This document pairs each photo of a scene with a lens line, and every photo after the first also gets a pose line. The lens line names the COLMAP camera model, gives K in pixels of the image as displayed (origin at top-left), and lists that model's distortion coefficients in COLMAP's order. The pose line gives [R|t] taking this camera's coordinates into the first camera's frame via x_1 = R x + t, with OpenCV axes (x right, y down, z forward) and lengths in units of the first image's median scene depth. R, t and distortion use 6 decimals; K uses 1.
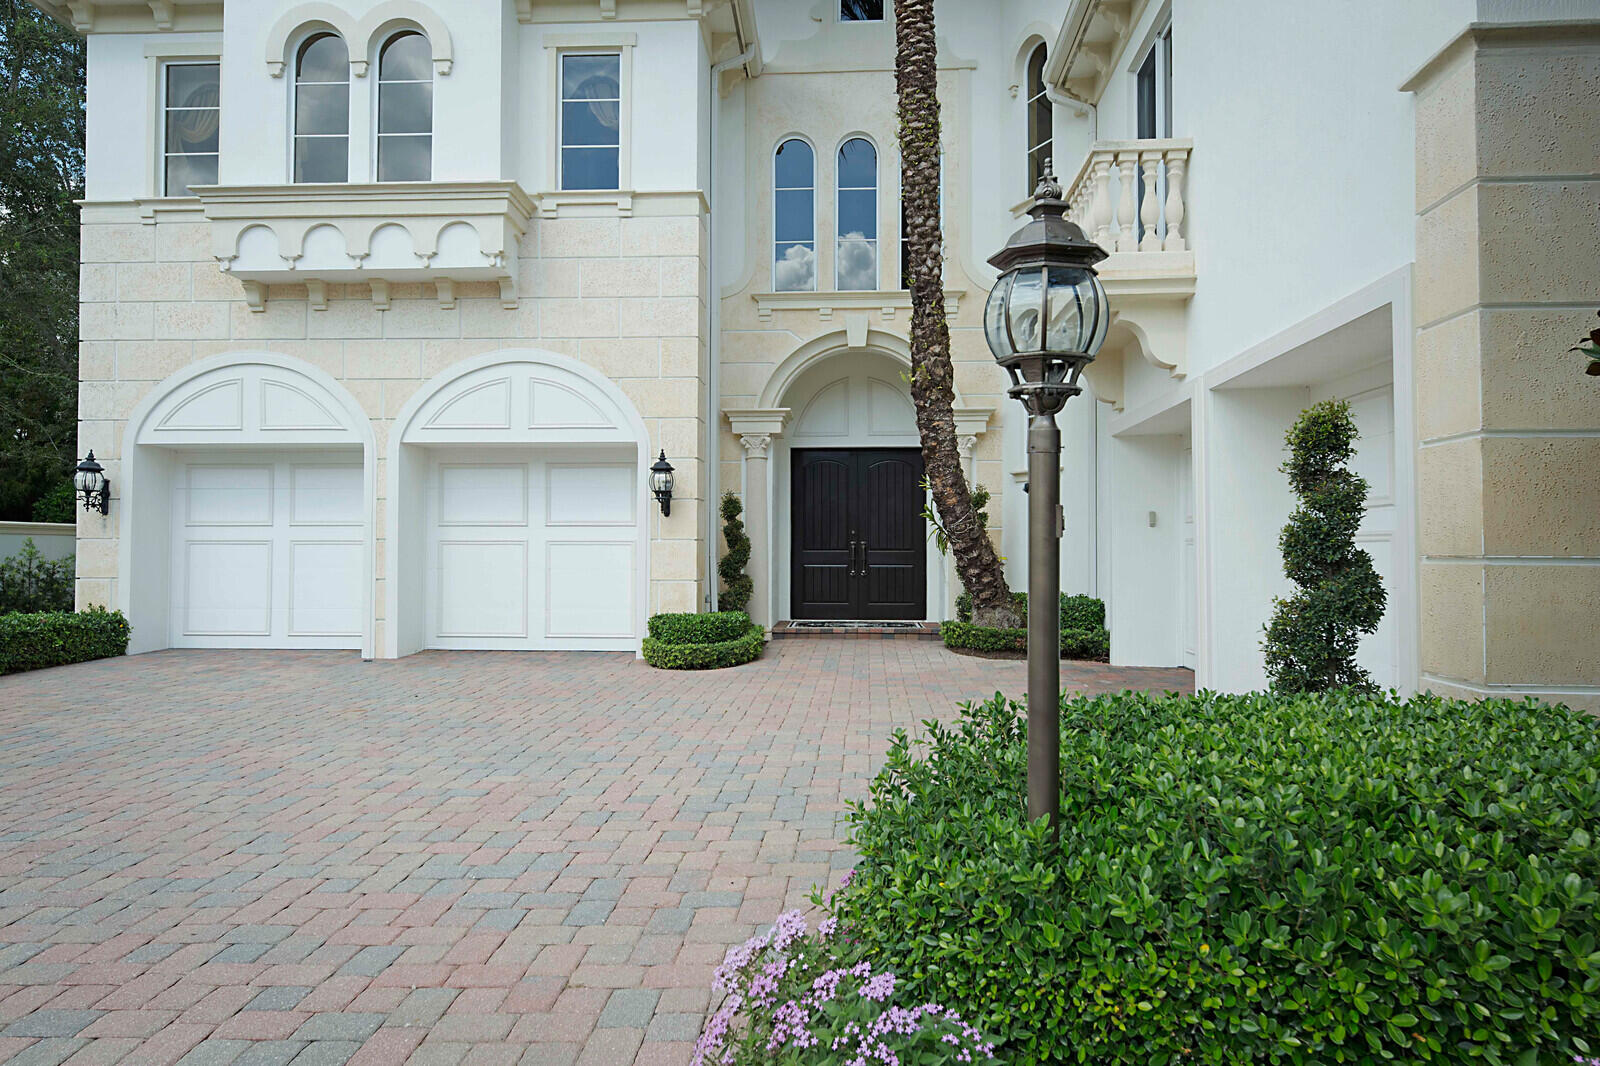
lens RADIAL K [[1107.9, 0, 800.0], [0, 1107.9, 533.0], [0, 0, 1]] dist [-0.000508, -0.000029]
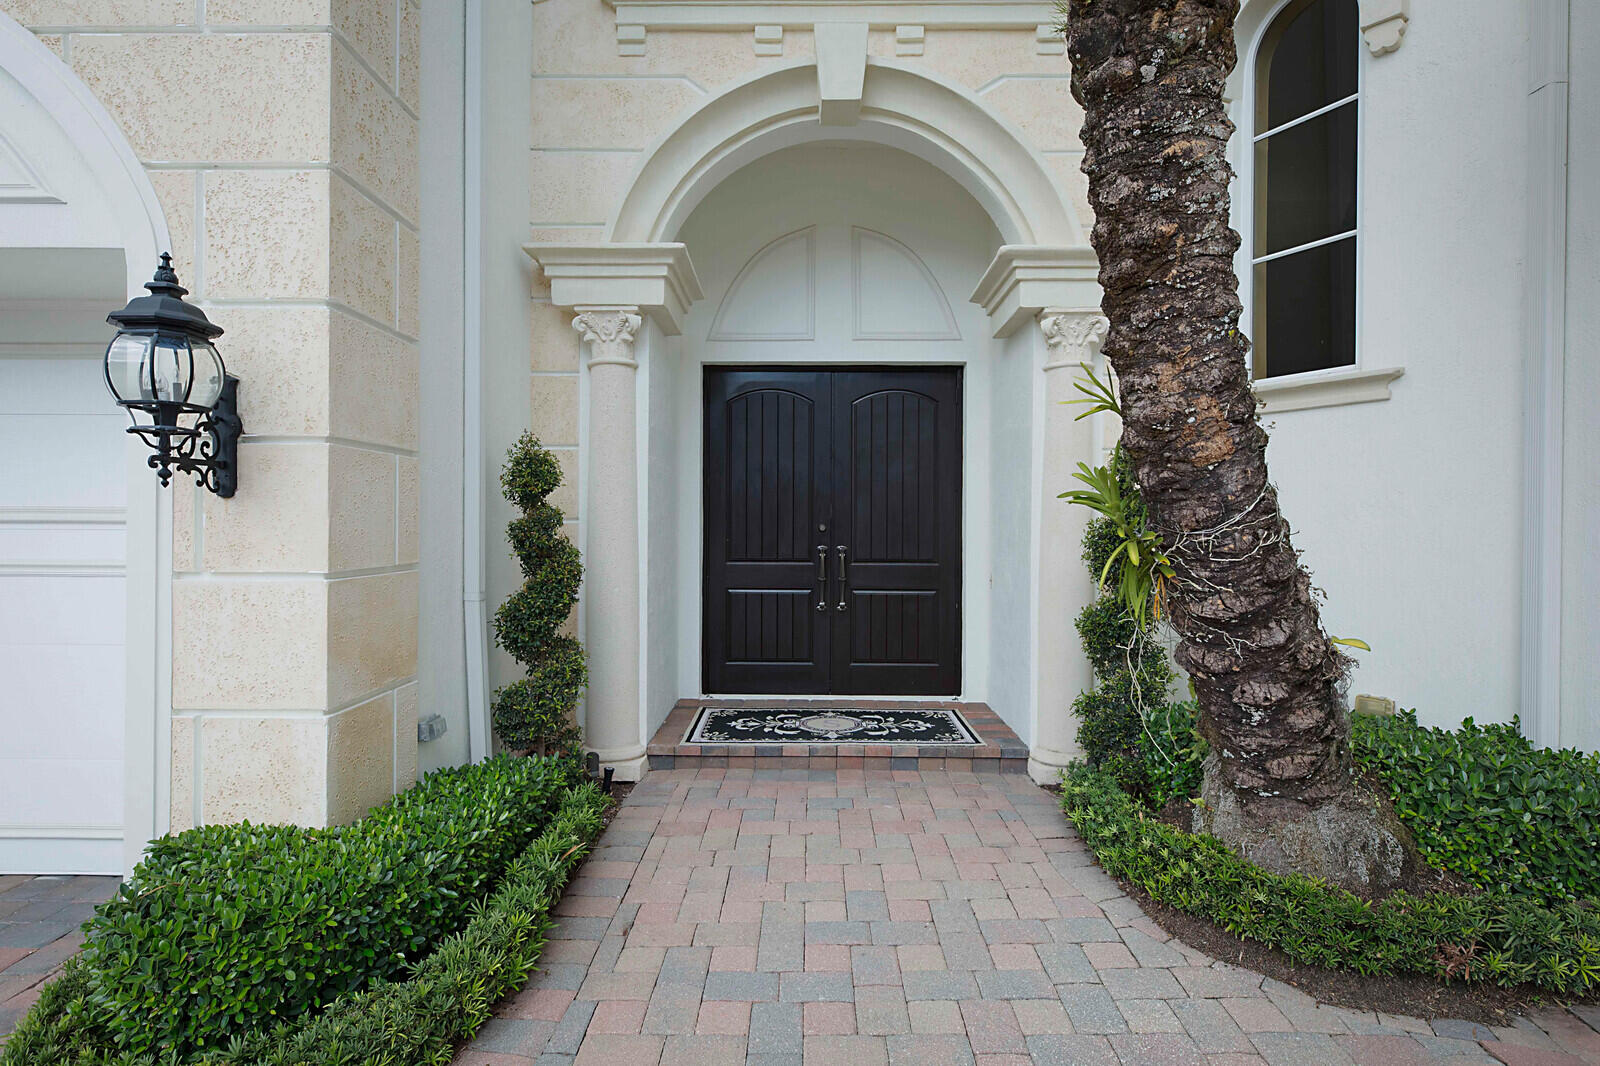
lens RADIAL K [[834.6, 0, 800.0], [0, 834.6, 533.0], [0, 0, 1]] dist [-0.000013, 0.000005]
pose [[0.998847, 0.002680, 0.047934, 0.021144], [-0.004185, 0.999501, 0.031309, -0.011747], [-0.047826, -0.031473, 0.998360, 0.688306]]
